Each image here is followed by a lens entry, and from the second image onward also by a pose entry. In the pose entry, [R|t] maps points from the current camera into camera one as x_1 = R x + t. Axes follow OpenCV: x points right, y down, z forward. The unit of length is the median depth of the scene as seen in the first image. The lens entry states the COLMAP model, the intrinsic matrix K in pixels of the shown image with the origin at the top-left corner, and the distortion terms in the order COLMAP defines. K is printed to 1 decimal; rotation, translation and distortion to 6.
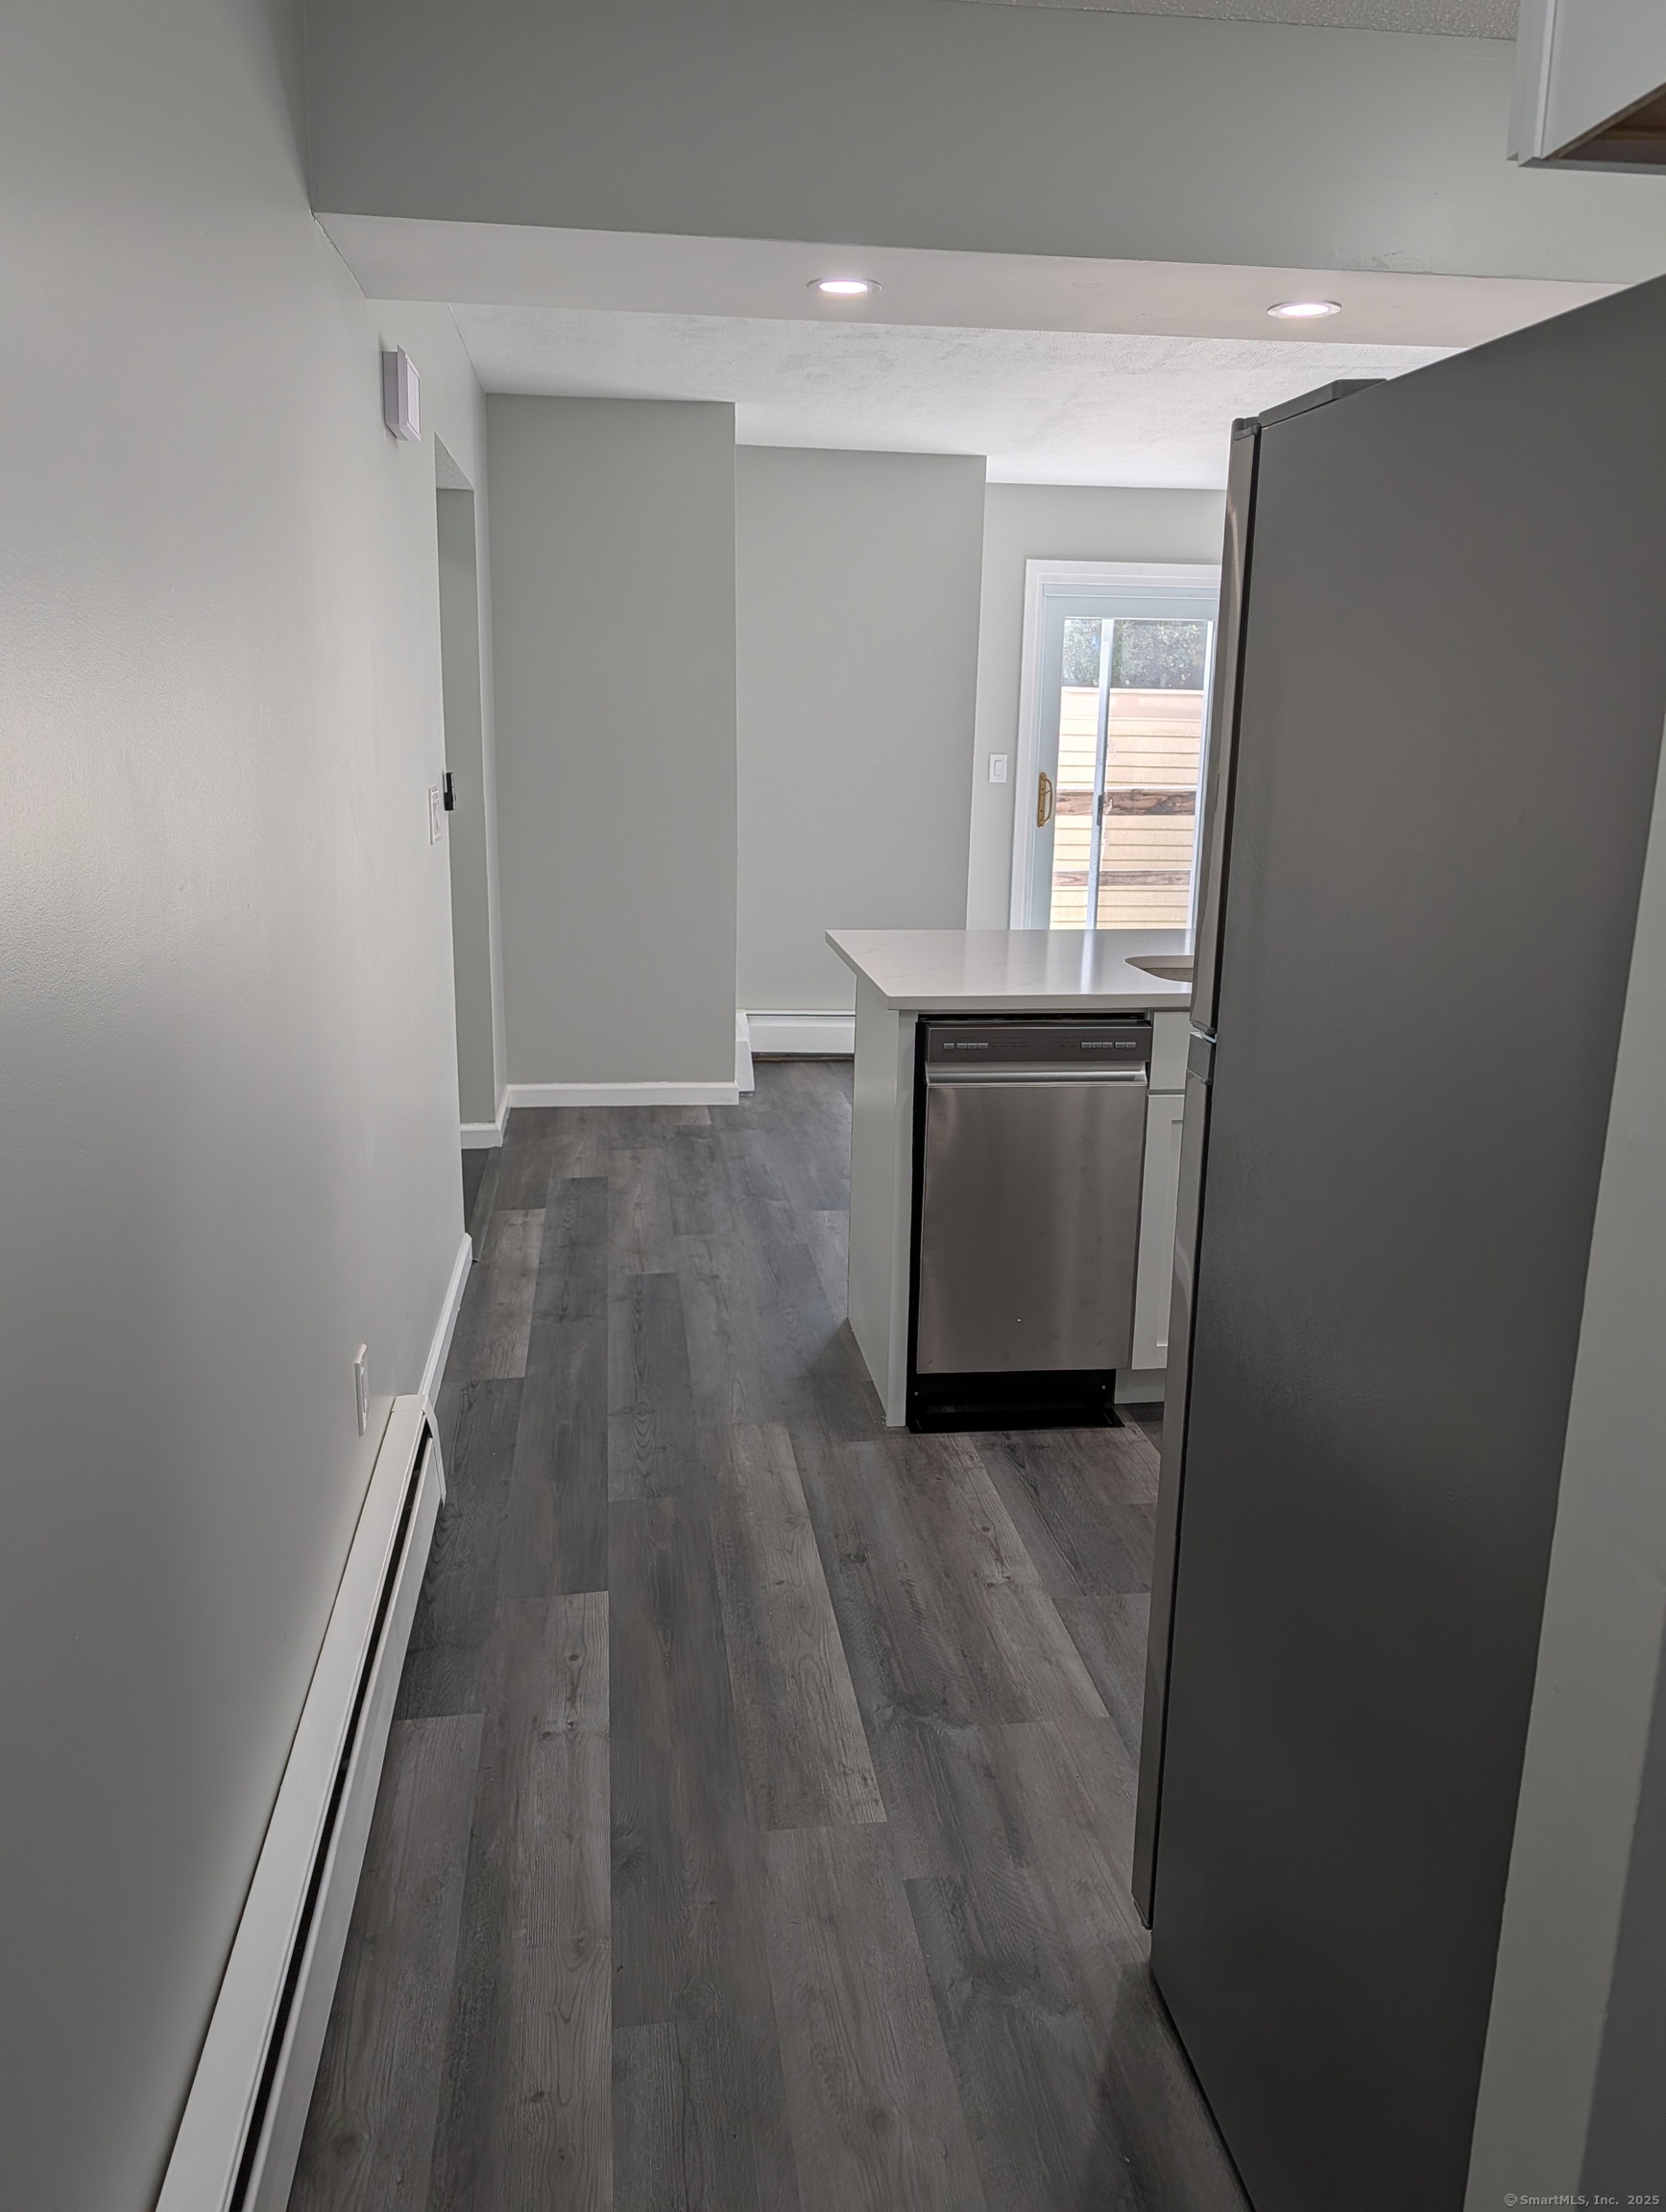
lens RADIAL K [[1584.6, 0, 835.7], [0, 1584.6, 1113.5], [0, 0, 1]] dist [0.017714, -0.019543]
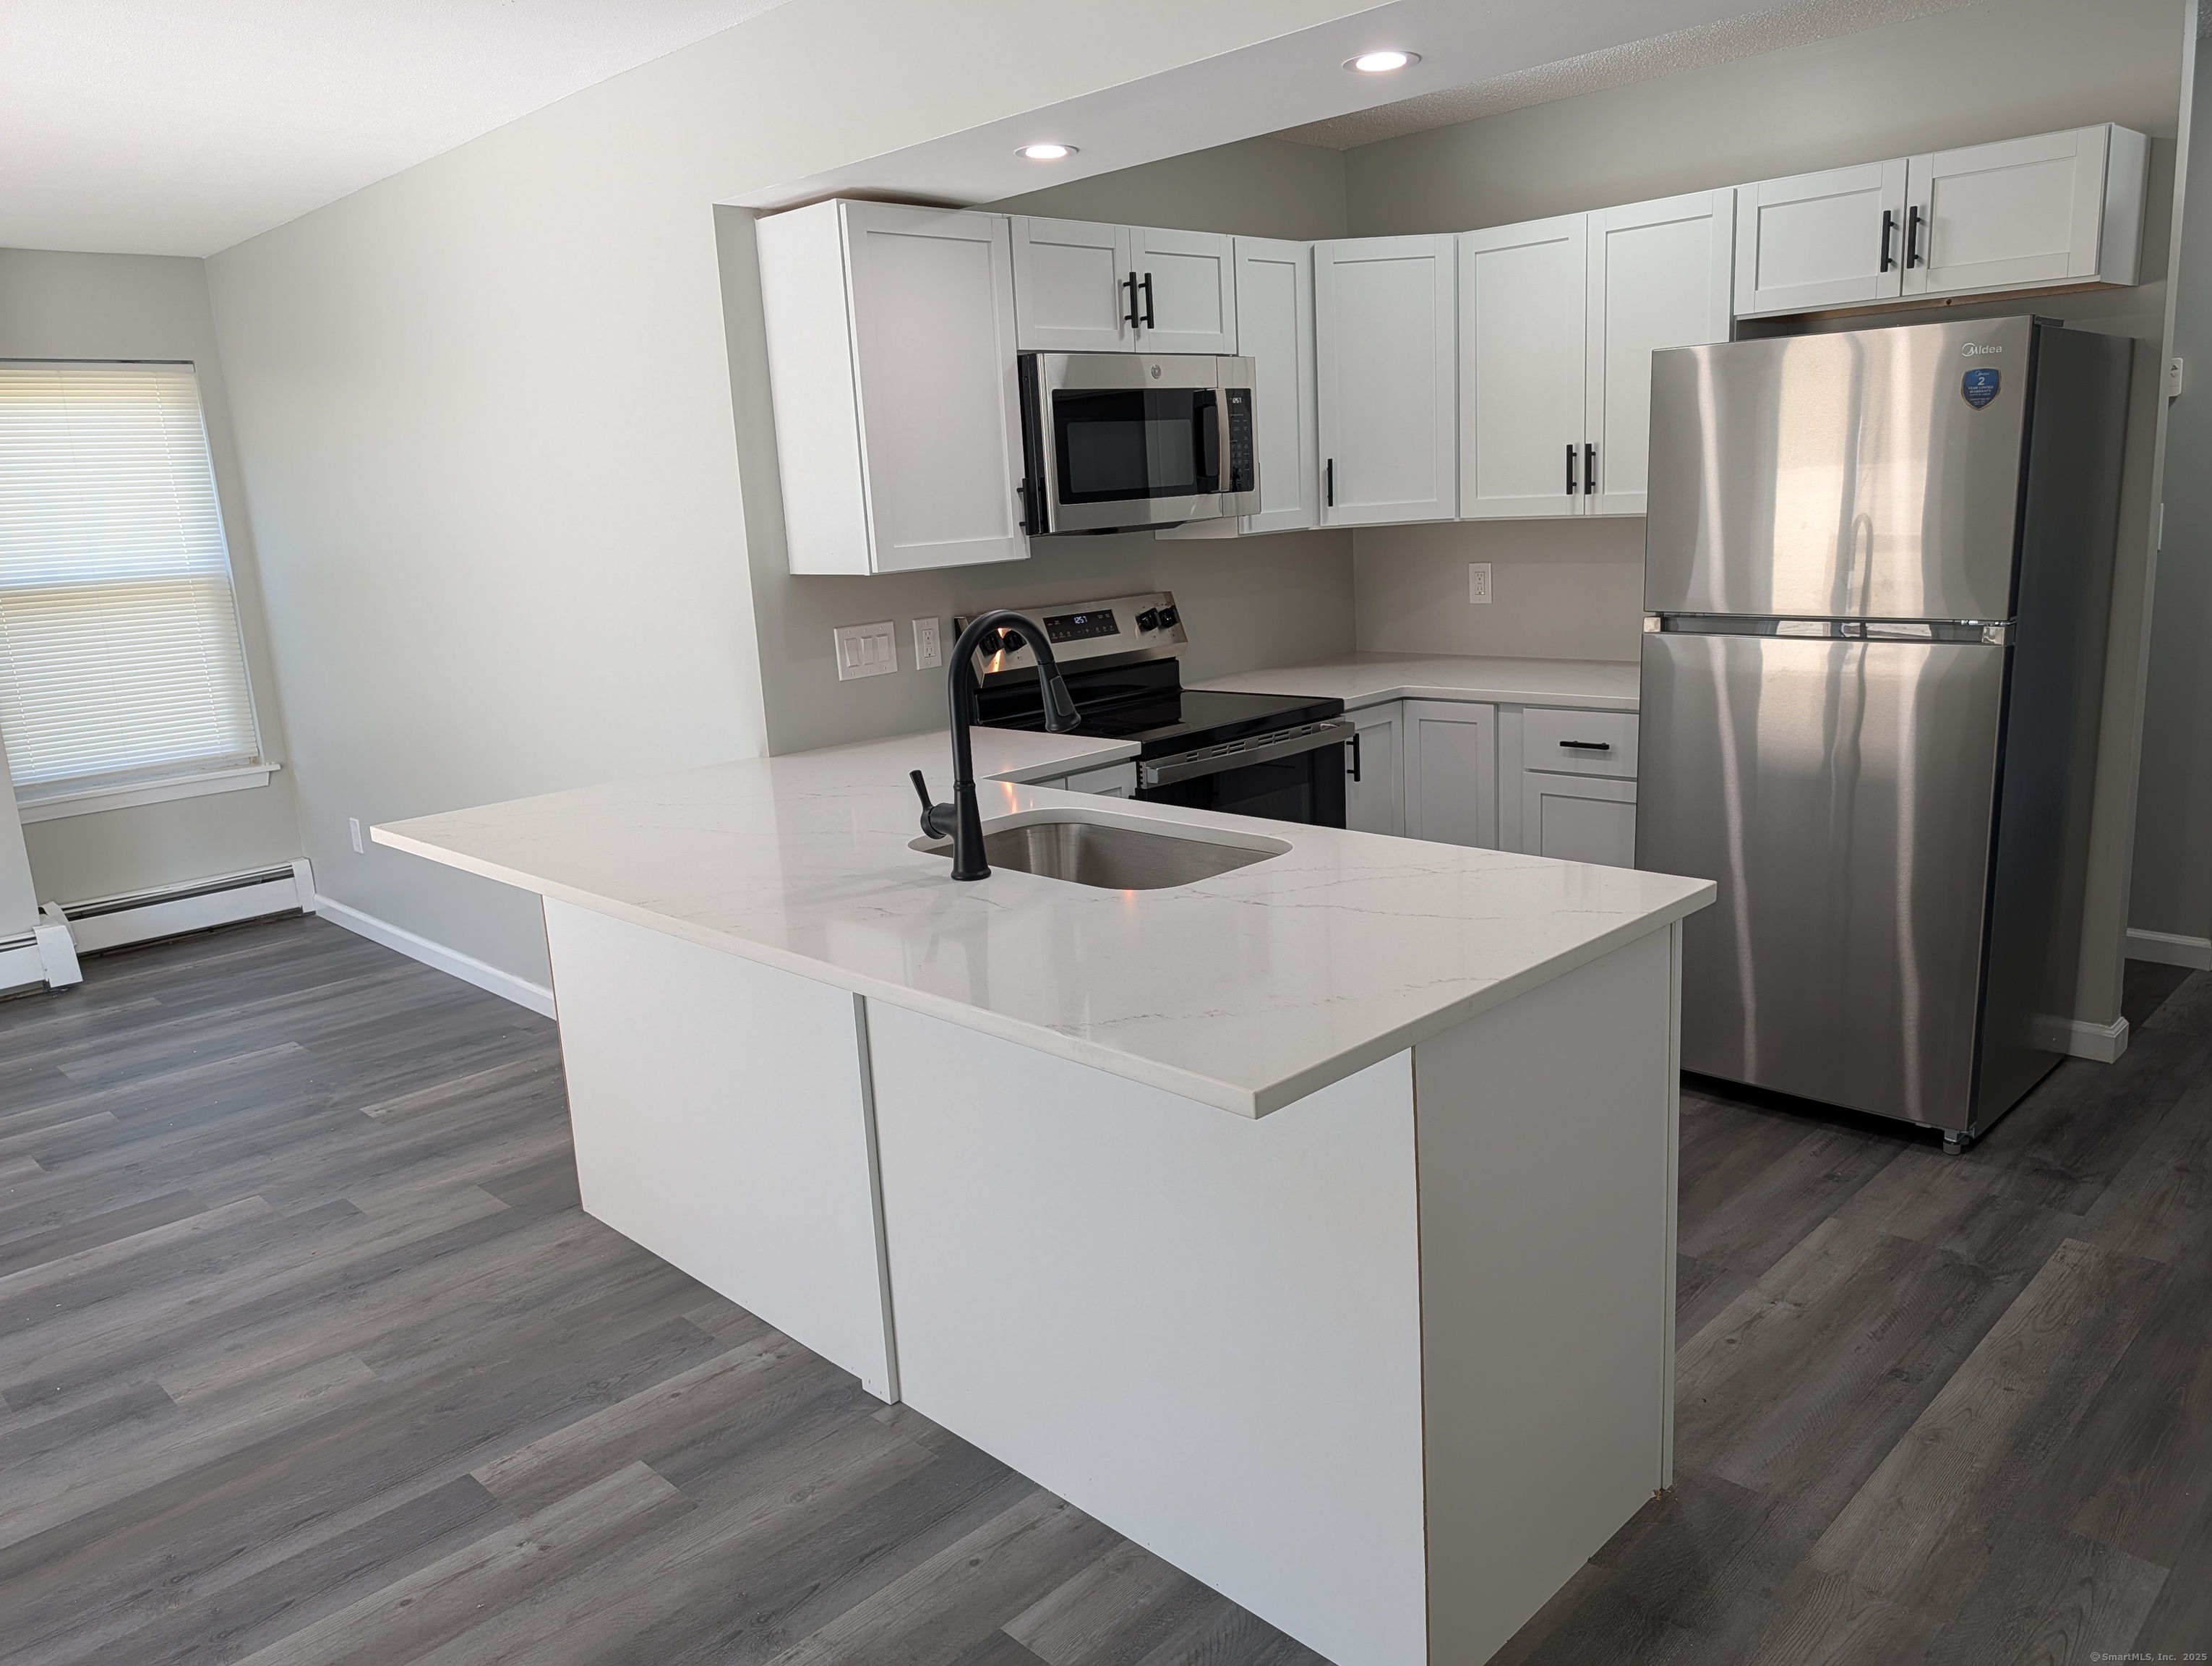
lens RADIAL K [[1584.7, 0, 1114.8], [0, 1584.7, 837.8], [0, 0, 1]] dist [0.017714, -0.019543]
pose [[-0.602215, -0.155882, 0.782967, -0.222763], [0.238515, 0.900826, 0.362799, -0.257514], [-0.761871, 0.405232, -0.505311, 0.967822]]
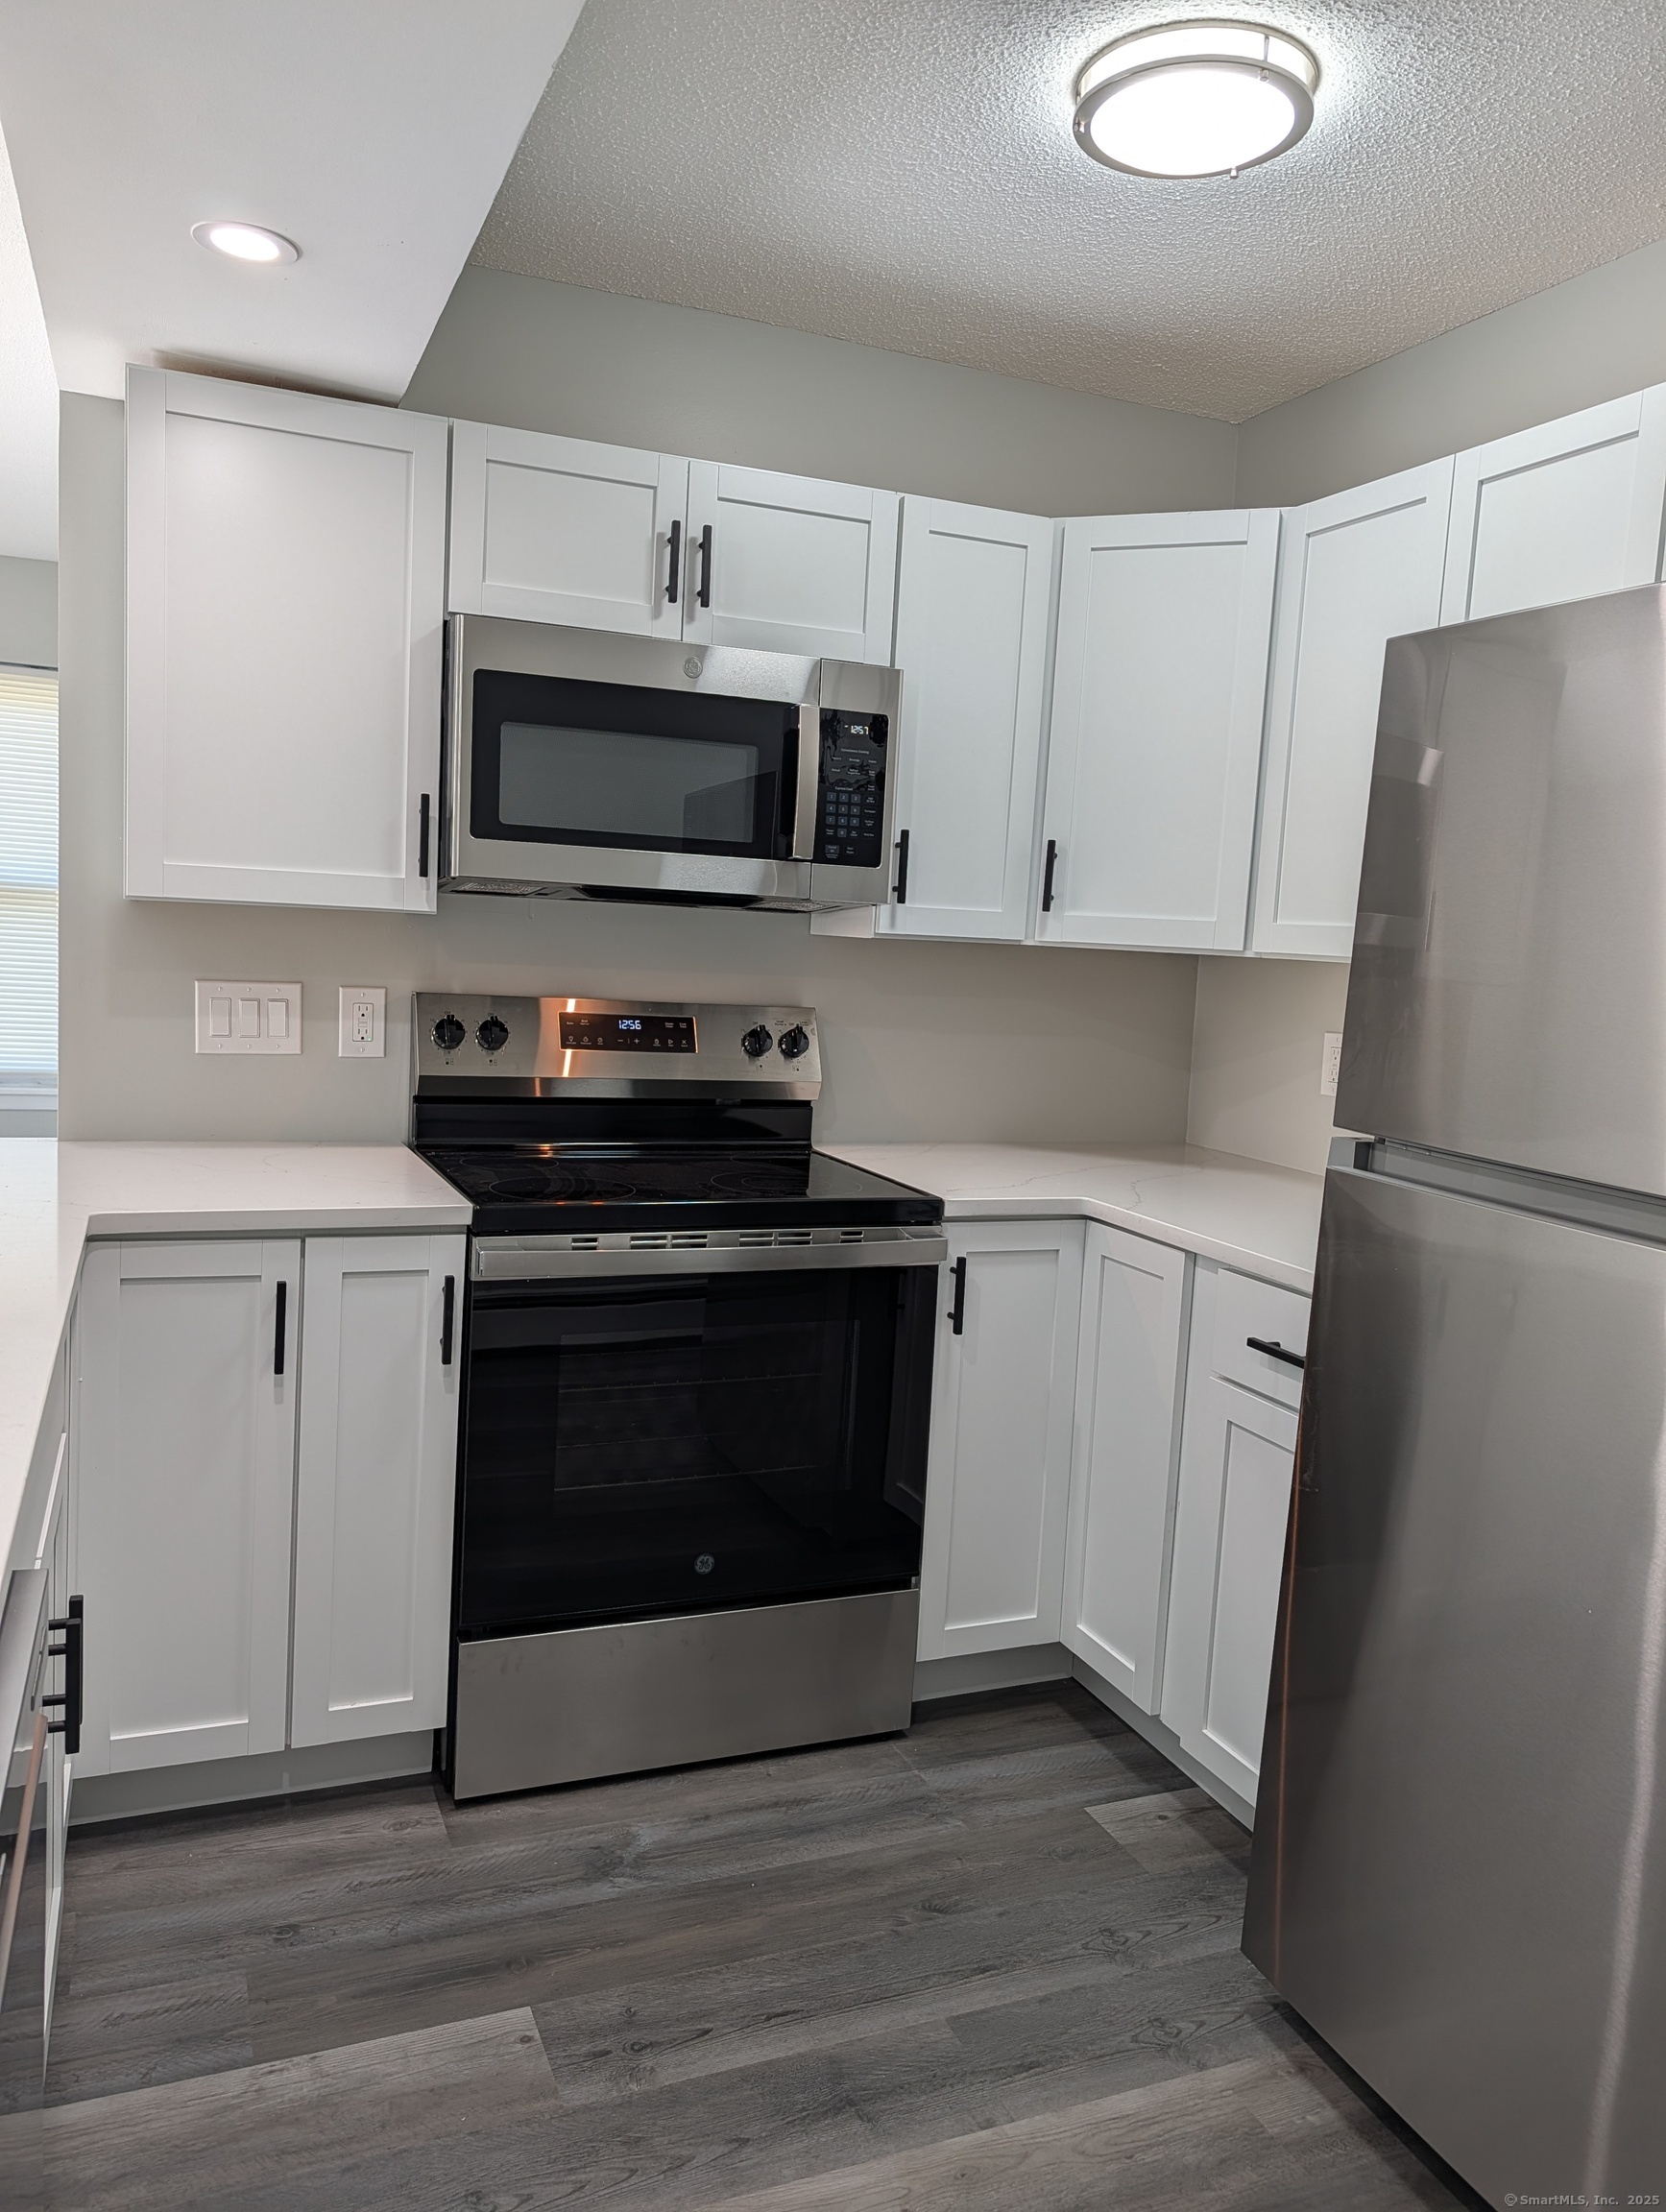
lens RADIAL K [[1584.6, 0, 826.6], [0, 1584.6, 1102.1], [0, 0, 1]] dist [0.017714, -0.019543]
pose [[-0.248369, -0.134460, 0.959288, -0.117773], [0.177785, 0.967169, 0.181595, -0.122953], [-0.952211, 0.215650, -0.216309, 0.561086]]
